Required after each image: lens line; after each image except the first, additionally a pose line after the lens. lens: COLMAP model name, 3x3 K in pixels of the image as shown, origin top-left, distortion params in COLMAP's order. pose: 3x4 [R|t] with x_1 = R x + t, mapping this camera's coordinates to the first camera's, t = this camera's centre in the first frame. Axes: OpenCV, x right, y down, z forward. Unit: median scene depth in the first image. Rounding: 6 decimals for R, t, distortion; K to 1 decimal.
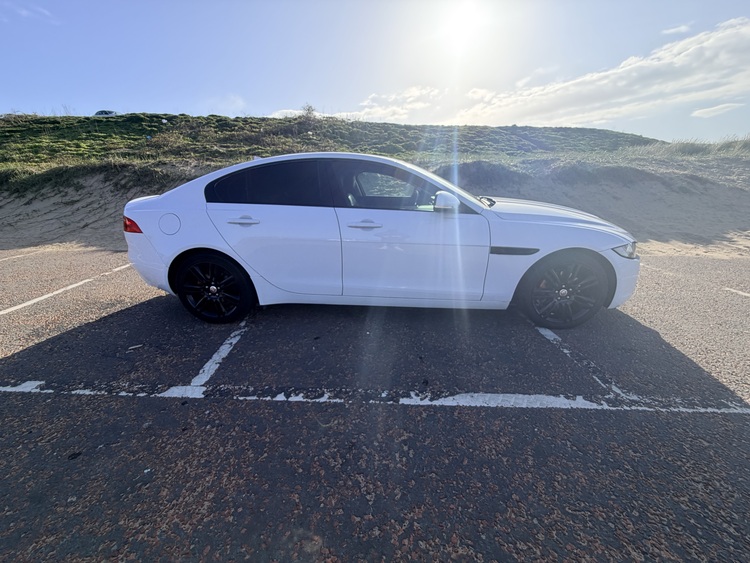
lens RADIAL K [[302.2, 0, 372.8], [0, 302.2, 274.2], [0, 0, 1]] dist [-0.000201, -0.000037]
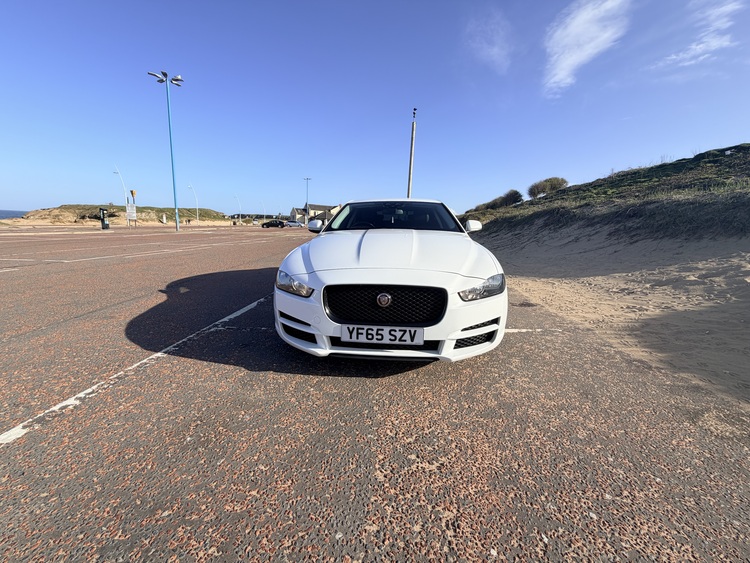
lens RADIAL K [[297.9, 0, 374.4], [0, 297.9, 282.4], [0, 0, 1]] dist [-0.000983, -0.000468]
pose [[-0.032950, 0.198944, -0.979457, 1.807046], [-0.299861, 0.932875, 0.199570, -0.353938], [0.953414, 0.300277, 0.028918, 1.286666]]
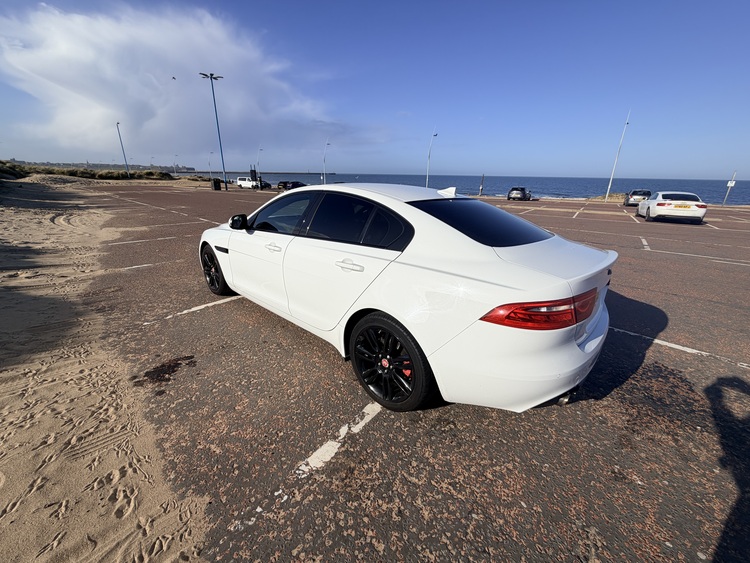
lens RADIAL K [[298.9, 0, 374.0], [0, 298.9, 276.5], [0, 0, 1]] dist [0.000243, -0.000250]
pose [[-0.769919, -0.198614, 0.606447, -0.955113], [0.165780, 0.855452, 0.490631, -0.791614], [-0.616232, 0.478283, -0.625703, 2.257123]]
